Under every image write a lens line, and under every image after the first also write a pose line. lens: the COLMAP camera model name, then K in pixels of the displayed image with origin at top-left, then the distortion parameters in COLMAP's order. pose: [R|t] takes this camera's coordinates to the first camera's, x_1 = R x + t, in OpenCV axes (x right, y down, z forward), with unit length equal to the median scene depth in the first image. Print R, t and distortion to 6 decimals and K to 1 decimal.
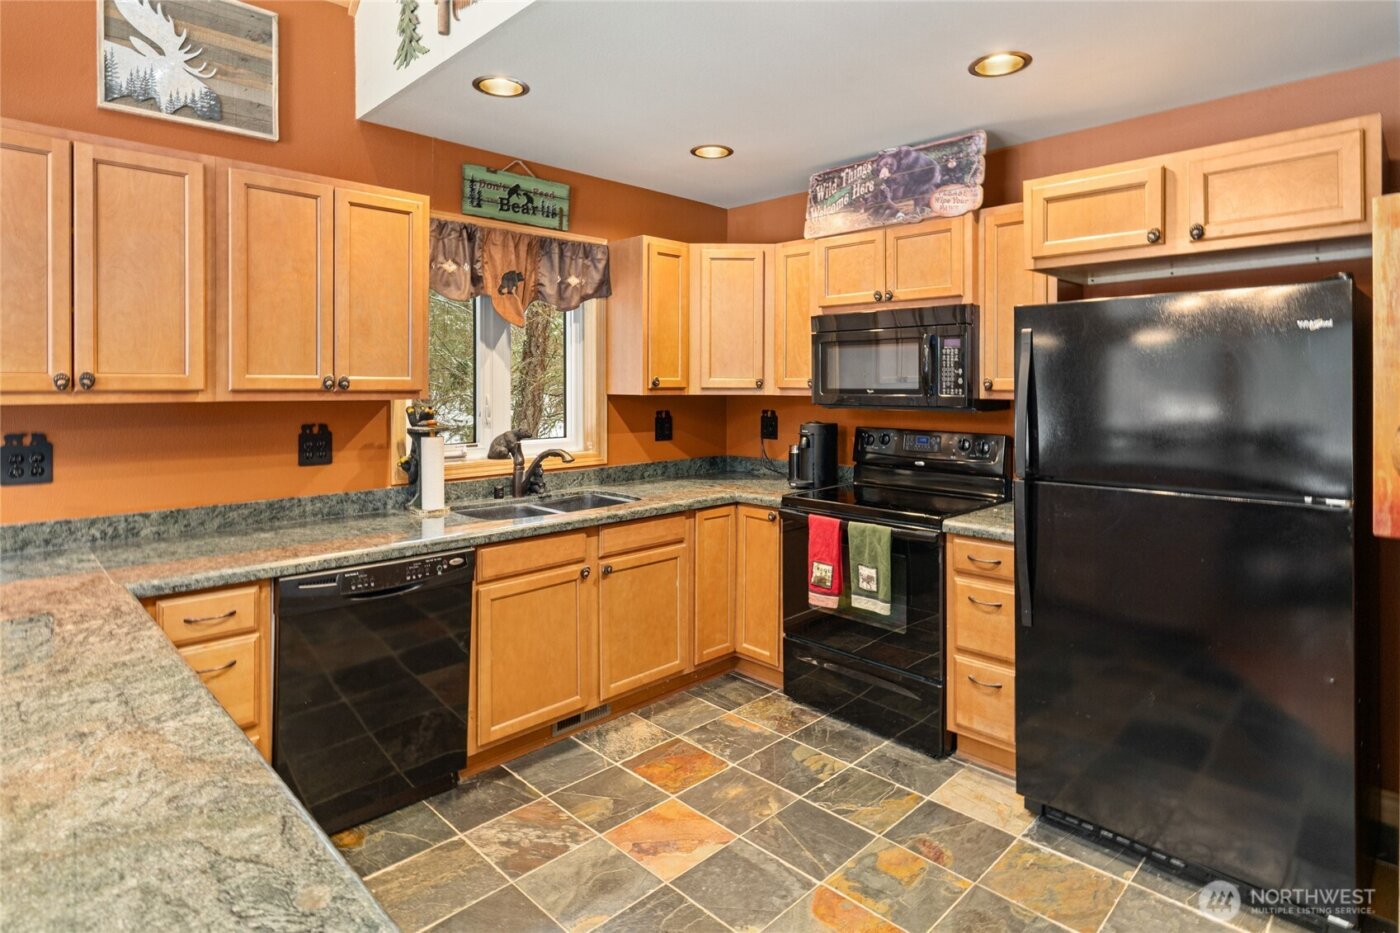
lens RADIAL K [[741.6, 0, 700.2], [0, 741.6, 384.1], [0, 0, 1]] dist [0.002807, 0.000805]
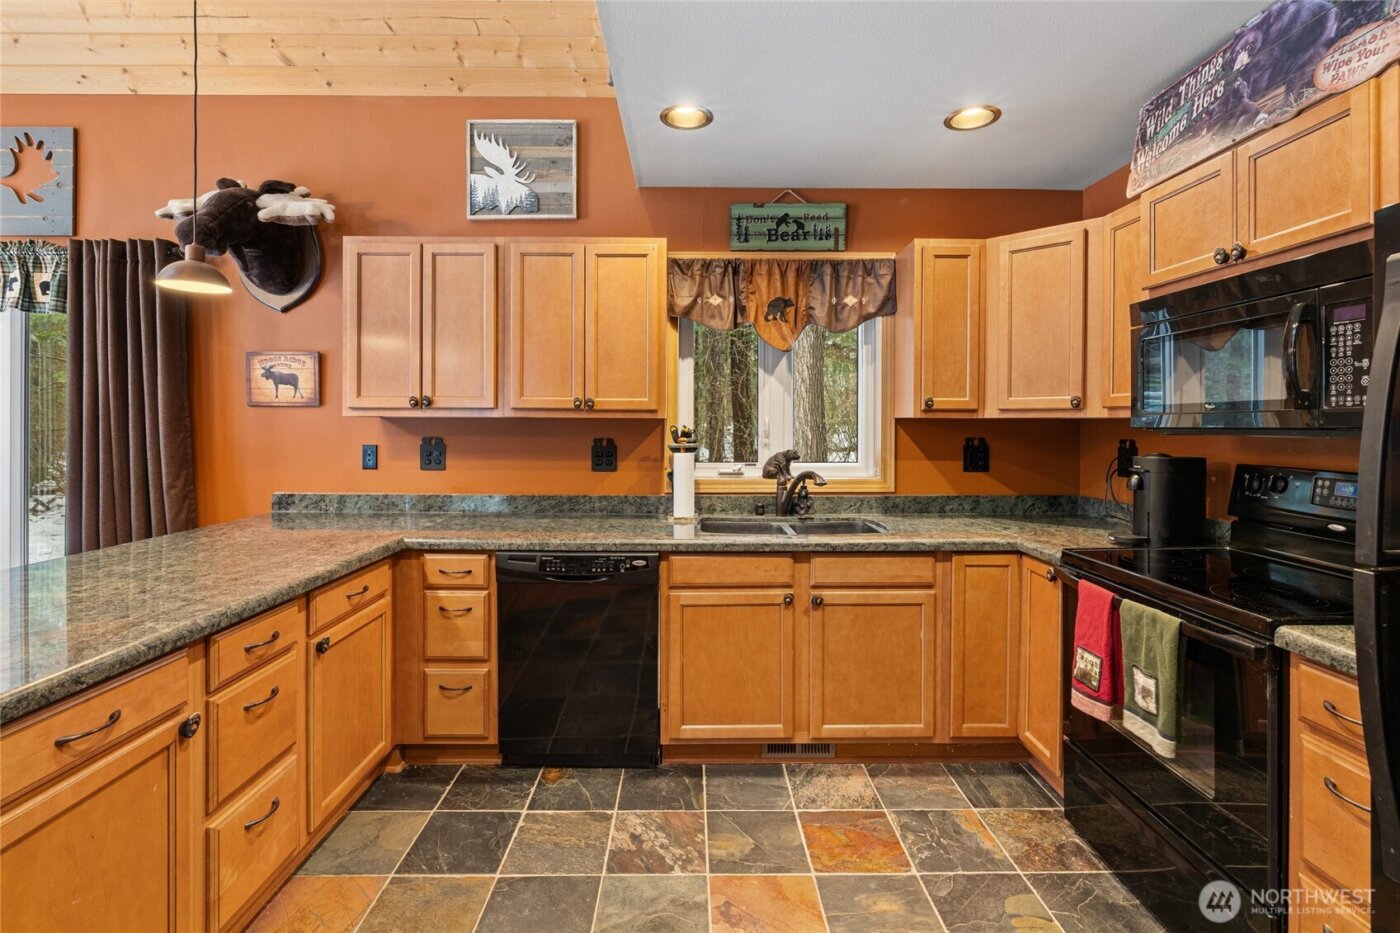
lens RADIAL K [[632.8, 0, 699.3], [0, 632.8, 427.2], [0, 0, 1]] dist [-0.005098, 0.000674]
pose [[0.719273, 0.003840, -0.694717, 0.300851], [-0.001840, 0.999992, 0.003622, 0.027416], [0.694725, -0.001327, 0.719274, 0.305108]]
